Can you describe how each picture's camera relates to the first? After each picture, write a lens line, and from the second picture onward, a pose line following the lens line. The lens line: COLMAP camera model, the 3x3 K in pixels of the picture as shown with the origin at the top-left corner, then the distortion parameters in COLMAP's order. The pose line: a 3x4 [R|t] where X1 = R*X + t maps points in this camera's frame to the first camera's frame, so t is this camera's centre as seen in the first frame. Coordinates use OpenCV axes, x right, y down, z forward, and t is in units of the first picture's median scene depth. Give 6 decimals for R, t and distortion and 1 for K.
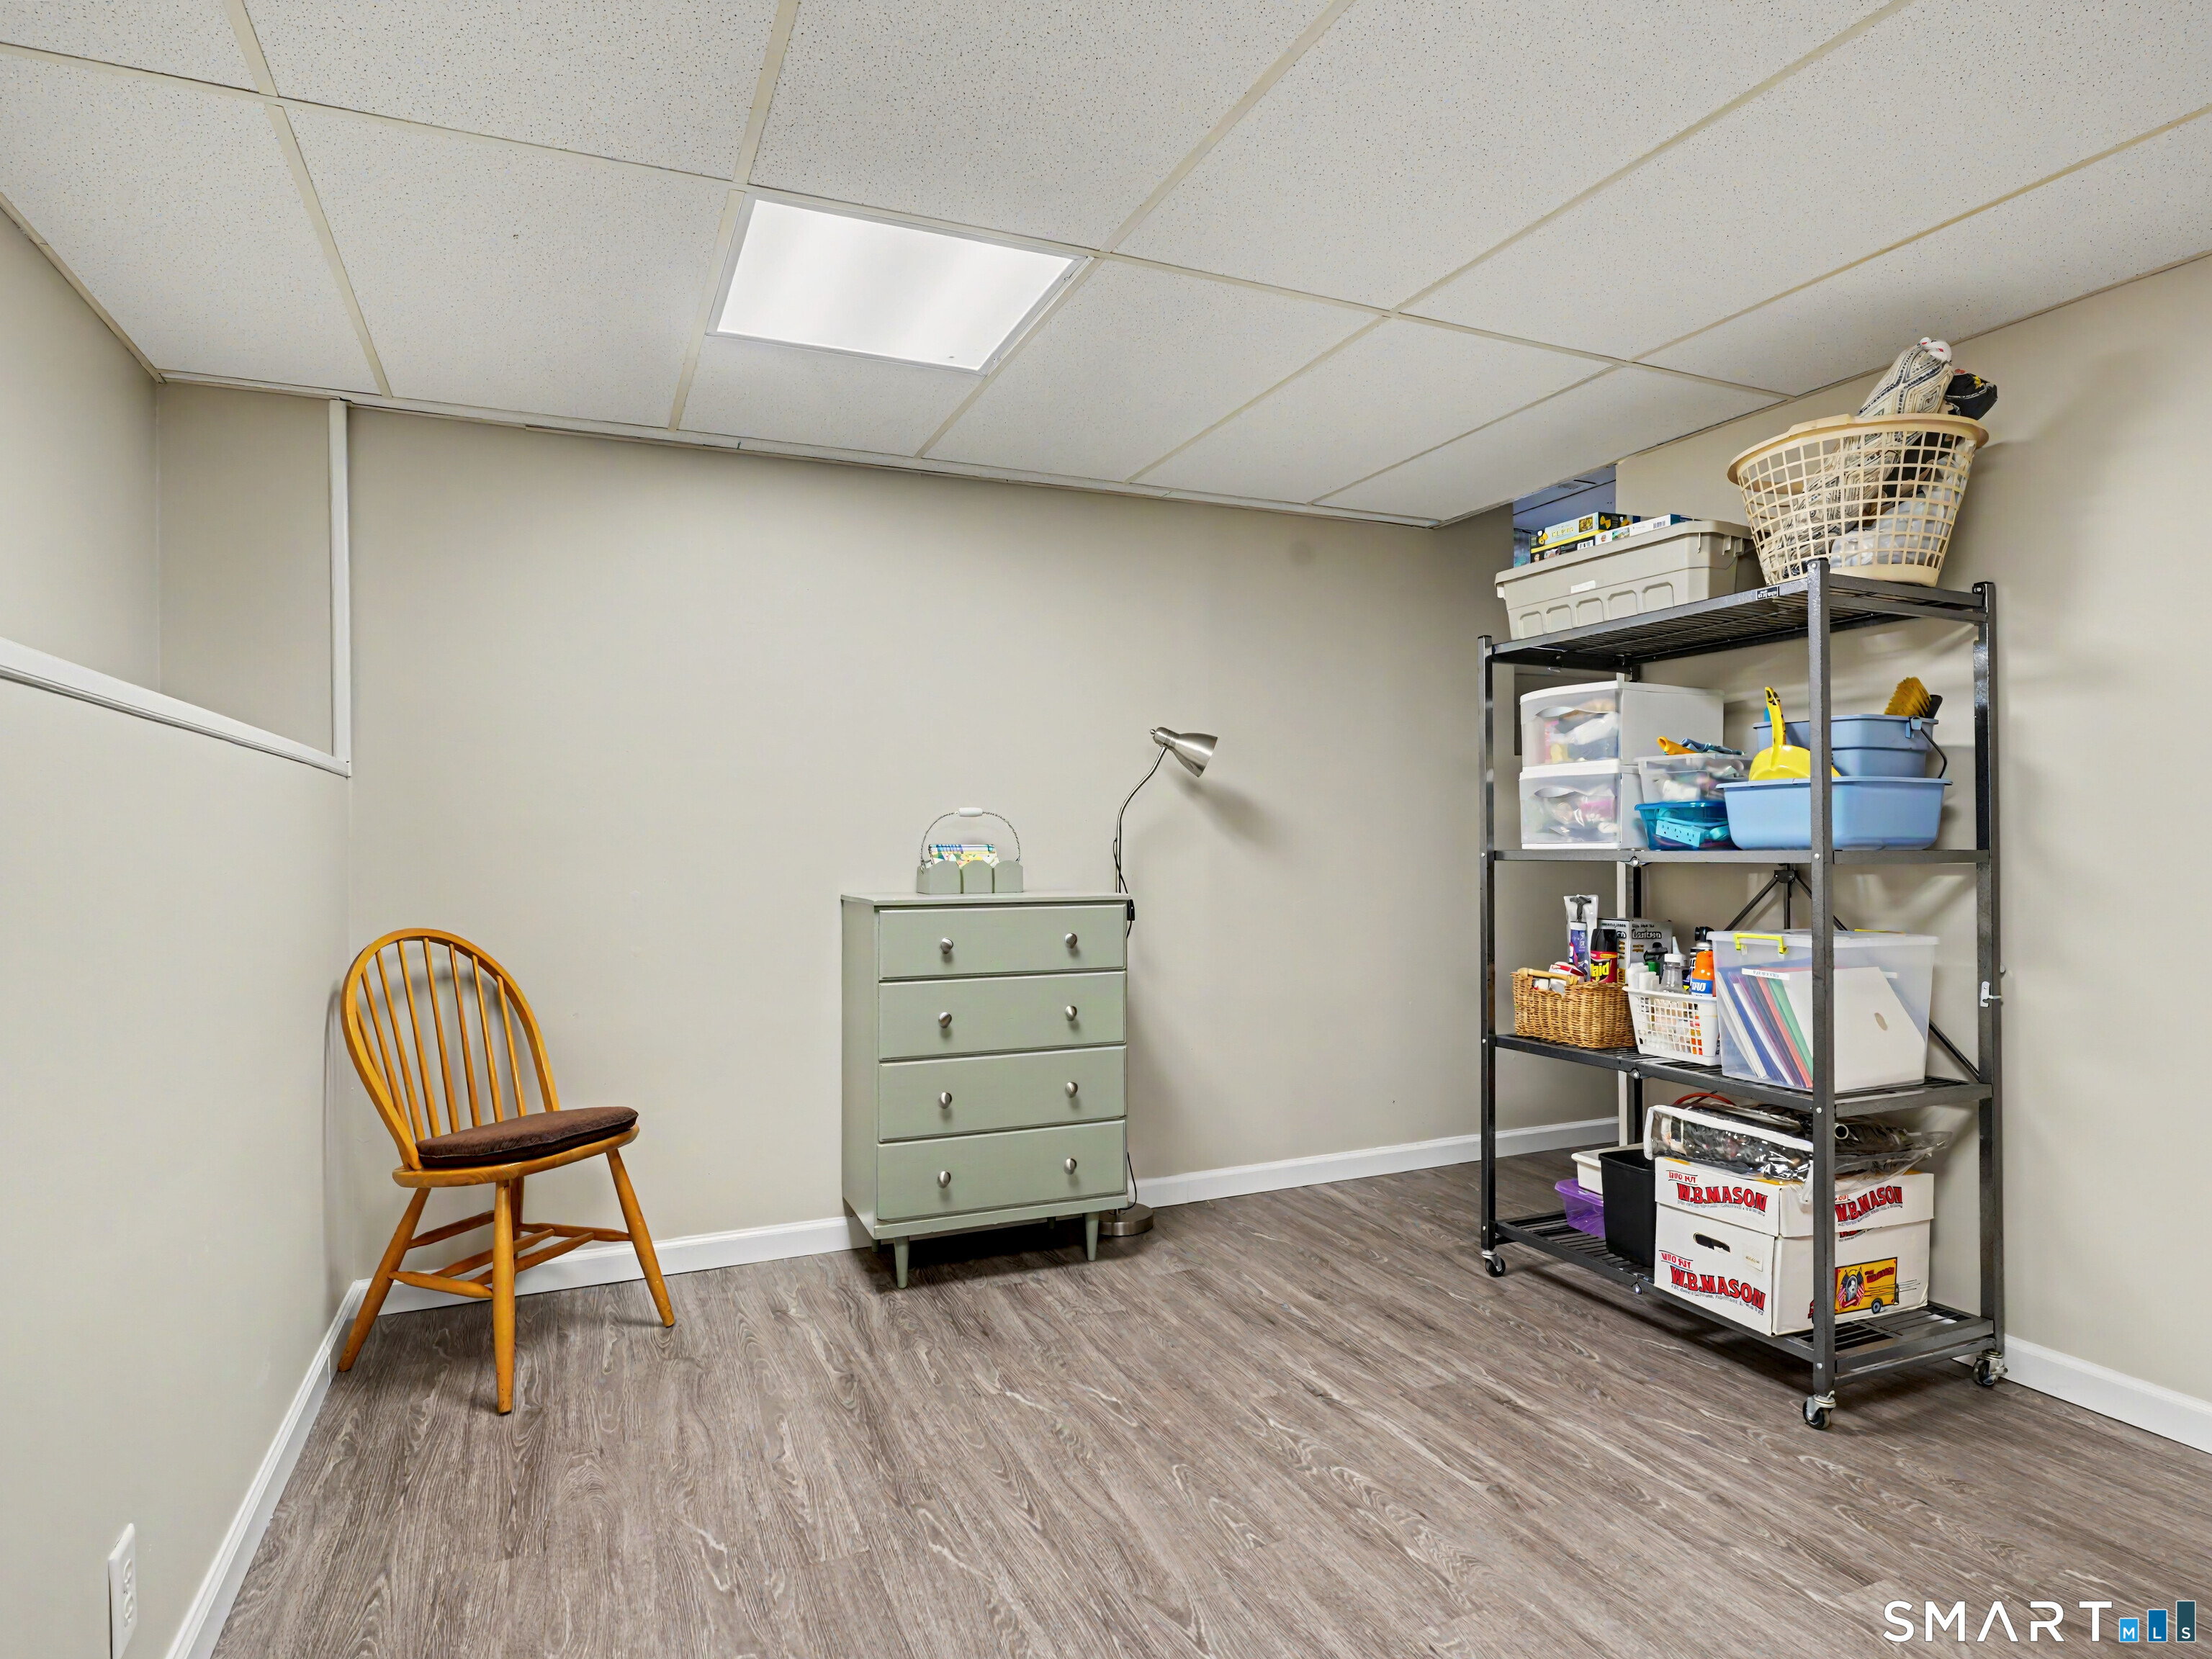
lens RADIAL K [[1235.4, 0, 1096.9], [0, 1235.4, 836.9], [0, 0, 1]] dist [0.000021, 0.002035]
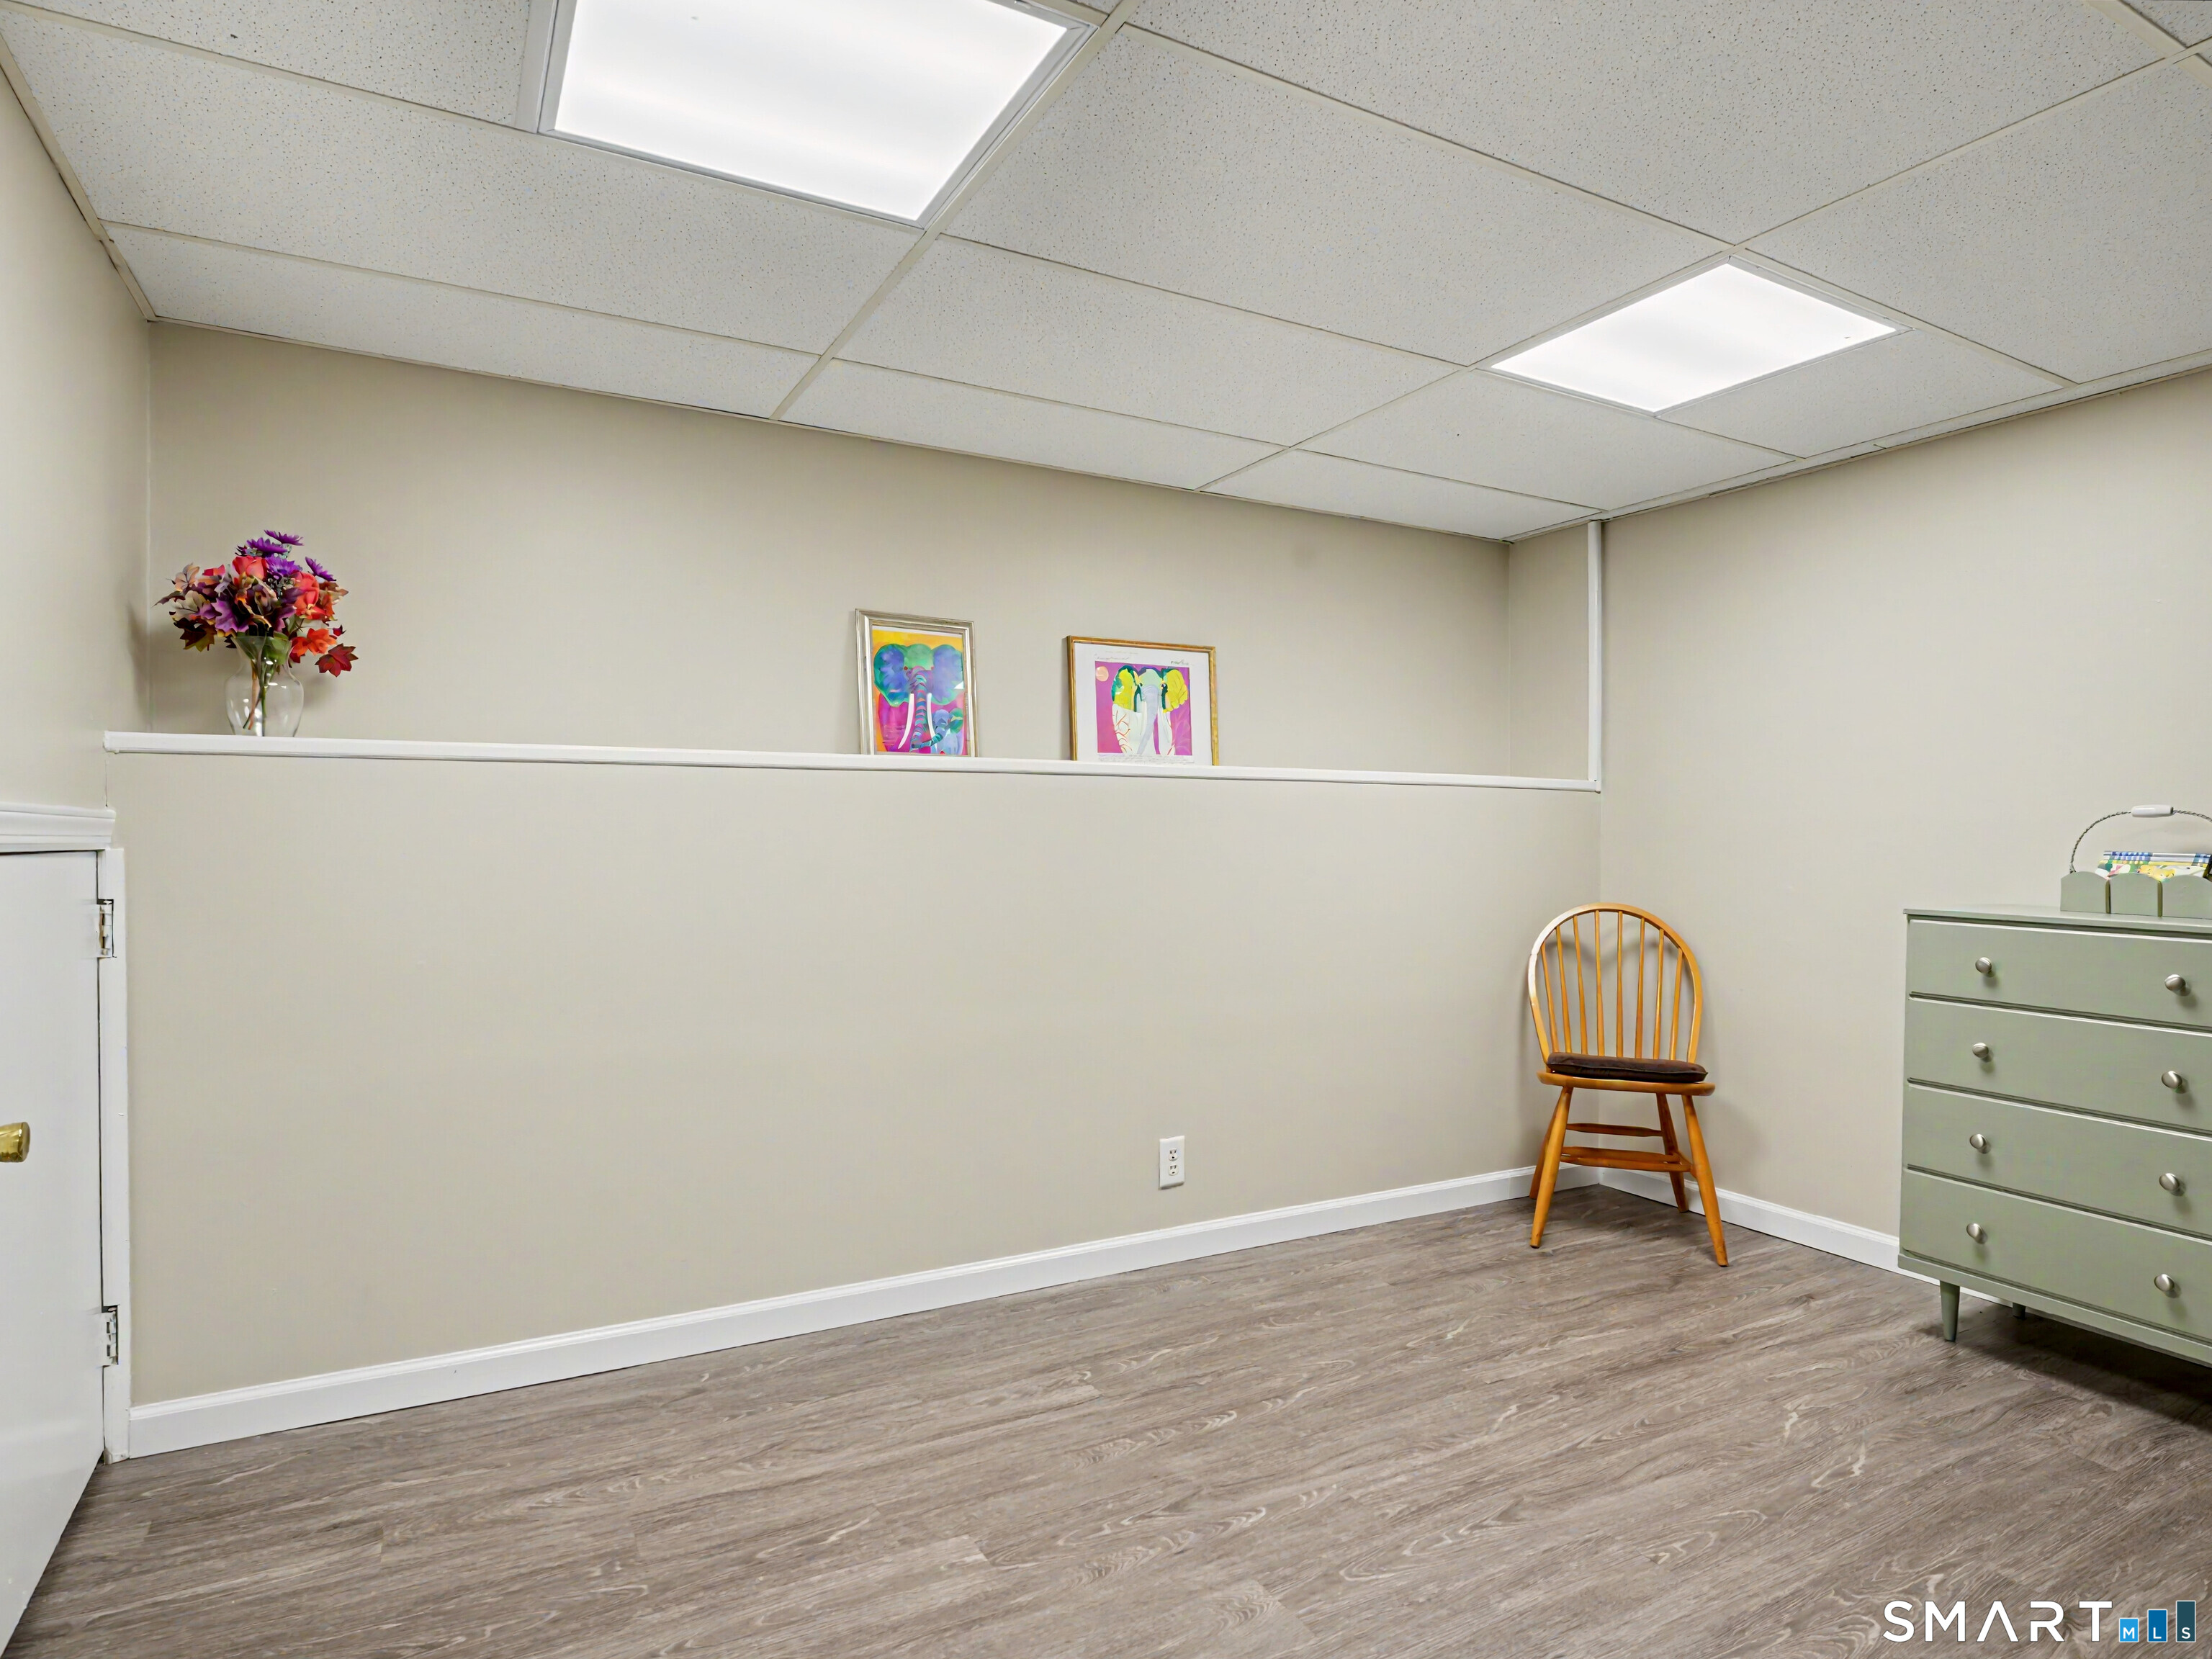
lens RADIAL K [[1235.4, 0, 1096.9], [0, 1235.4, 836.9], [0, 0, 1]] dist [0.000021, 0.002035]
pose [[0.093350, 0.012447, -0.995556, 0.780427], [-0.006730, 0.999907, 0.011870, -0.010632], [0.995611, 0.005592, 0.093426, 0.336592]]
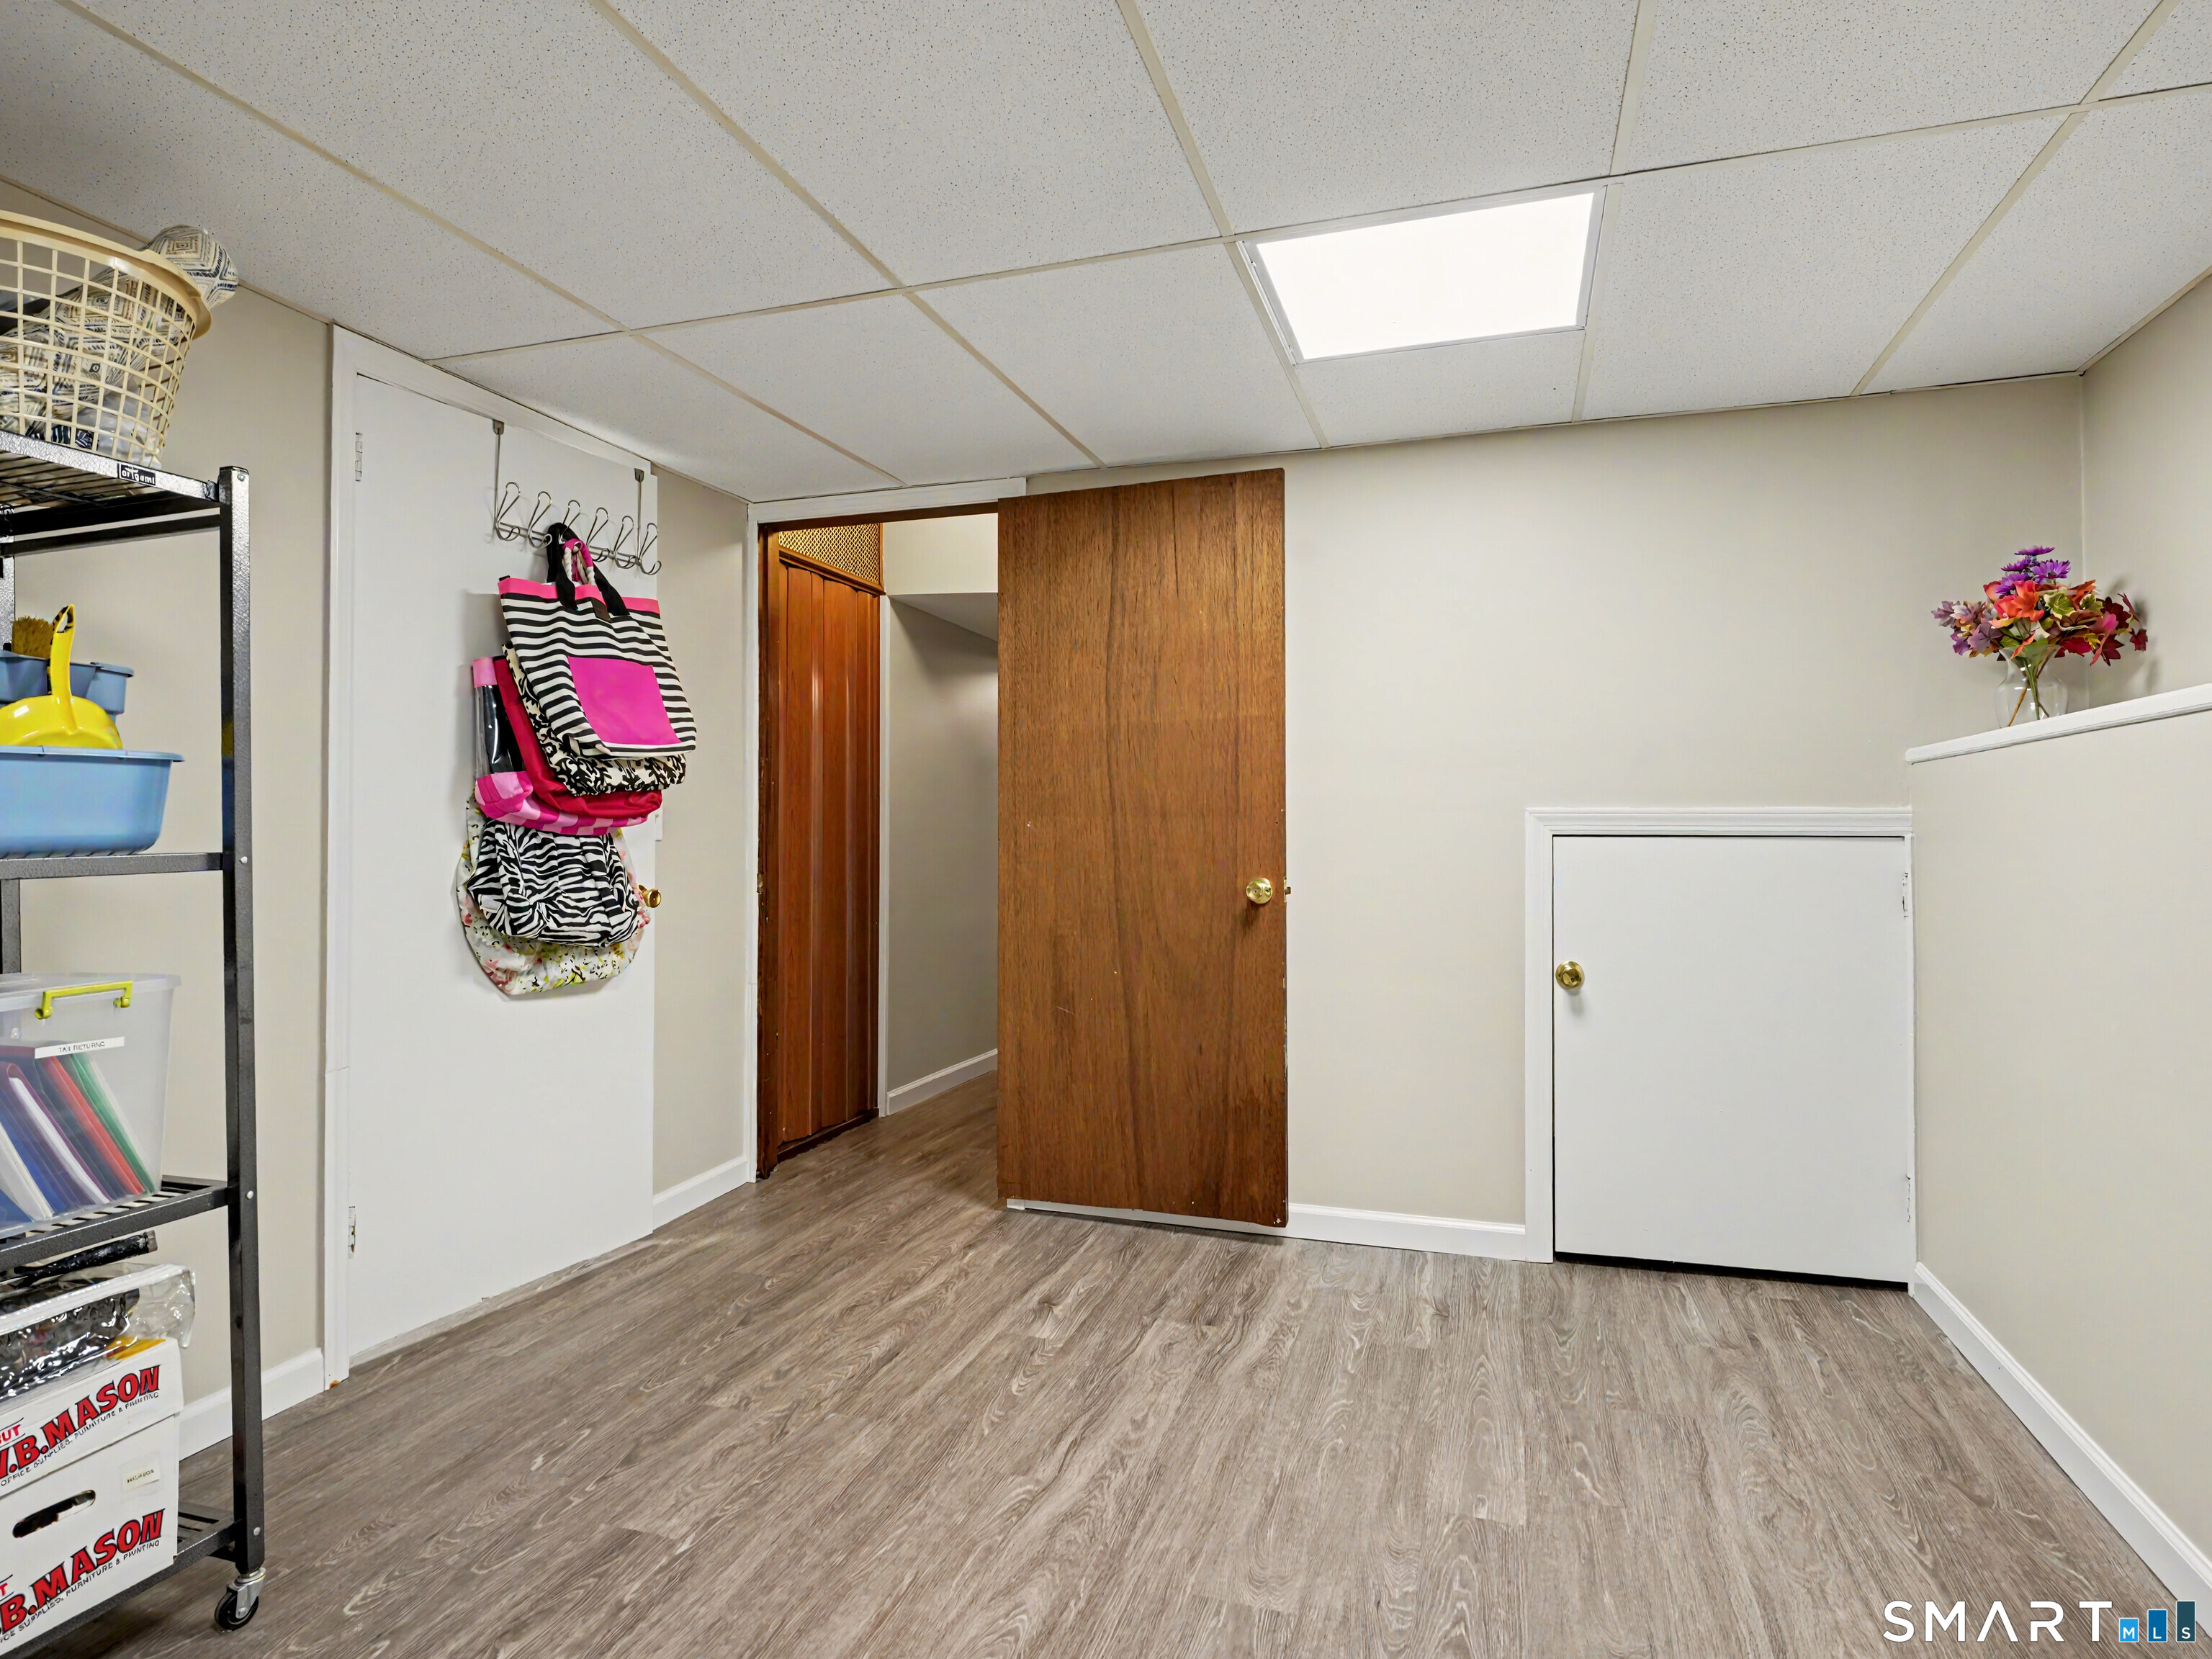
lens RADIAL K [[1235.4, 0, 1096.9], [0, 1235.4, 836.9], [0, 0, 1]] dist [0.000021, 0.002035]
pose [[-0.748790, 0.010422, 0.662726, -0.265676], [0.009890, 0.999941, -0.004551, 0.008787], [-0.662734, 0.003146, -0.748848, 1.052422]]
